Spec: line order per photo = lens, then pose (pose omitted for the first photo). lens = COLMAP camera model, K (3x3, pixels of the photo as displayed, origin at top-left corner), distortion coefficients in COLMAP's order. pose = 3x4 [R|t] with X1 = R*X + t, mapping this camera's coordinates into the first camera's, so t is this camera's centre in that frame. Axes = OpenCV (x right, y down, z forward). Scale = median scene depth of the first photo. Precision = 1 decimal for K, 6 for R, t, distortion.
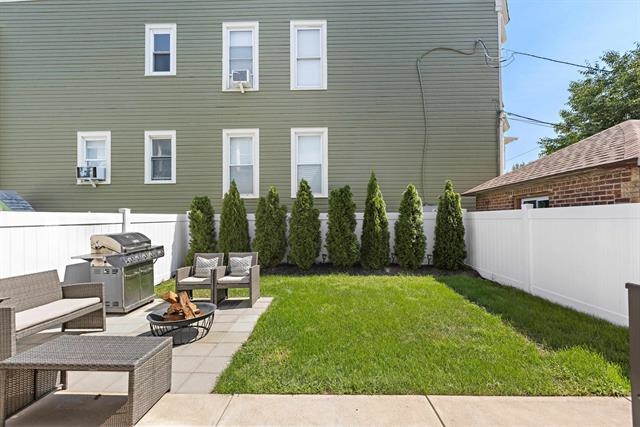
lens RADIAL K [[288.0, 0, 323.1], [0, 288.0, 214.5], [0, 0, 1]] dist [0.005704, 0.000065]
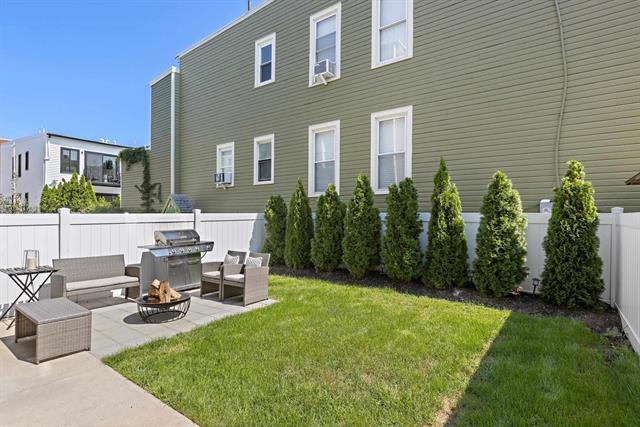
lens RADIAL K [[329.1, 0, 319.7], [0, 329.1, 215.5], [0, 0, 1]] dist [0.000169, -0.000075]
pose [[0.817104, 0.012318, -0.576359, 0.397109], [-0.000857, 0.999797, 0.020153, -0.016812], [0.576490, -0.015973, 0.816948, 0.120120]]
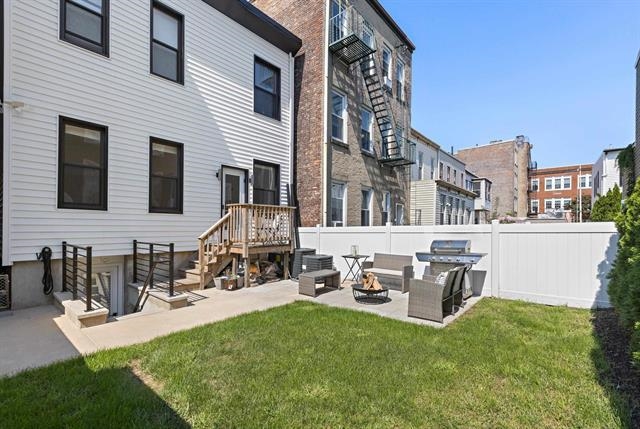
lens RADIAL K [[288.0, 0, 326.0], [0, 288.0, 228.8], [0, 0, 1]] dist [0.005704, 0.000065]
pose [[-0.625962, 0.006506, -0.779826, 0.446795], [0.017850, 0.999823, -0.005987, 0.008308], [0.779649, -0.017667, -0.625967, 0.881110]]
